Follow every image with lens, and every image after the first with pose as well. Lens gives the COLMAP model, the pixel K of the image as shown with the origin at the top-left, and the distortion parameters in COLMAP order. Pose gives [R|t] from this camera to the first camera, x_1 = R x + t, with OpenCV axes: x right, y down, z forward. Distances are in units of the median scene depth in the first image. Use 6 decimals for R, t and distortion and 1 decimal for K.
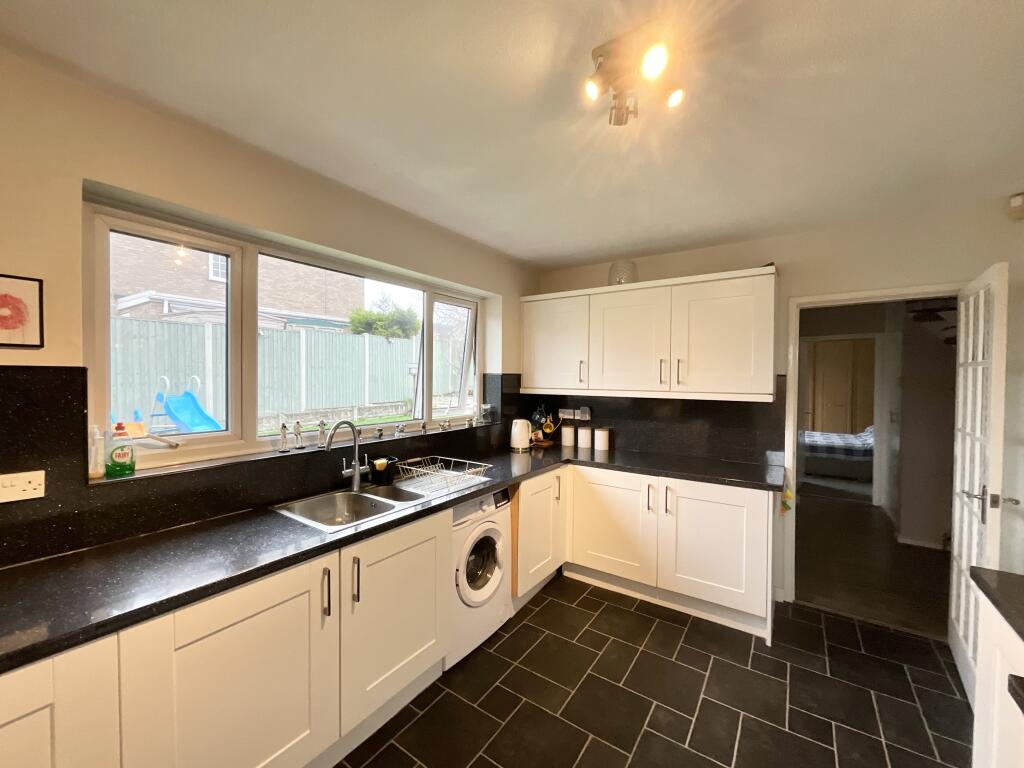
lens RADIAL K [[409.7, 0, 512.9], [0, 409.7, 383.2], [0, 0, 1]] dist [-0.004071, -0.000081]
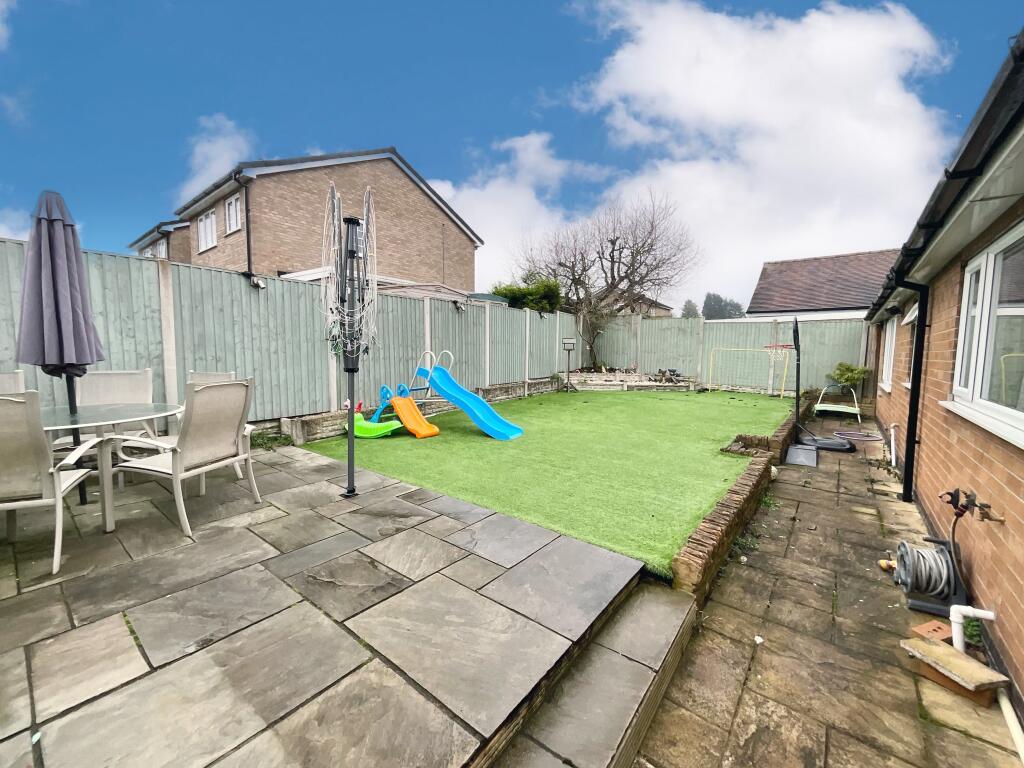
lens RADIAL K [[409.7, 0, 510.3], [0, 409.7, 386.9], [0, 0, 1]] dist [-0.004071, -0.000081]
pose [[0.996540, 0.010250, -0.082476, -0.294444], [-0.004695, 0.997724, 0.067271, 0.001638], [0.082978, -0.066651, 0.994320, 0.006647]]
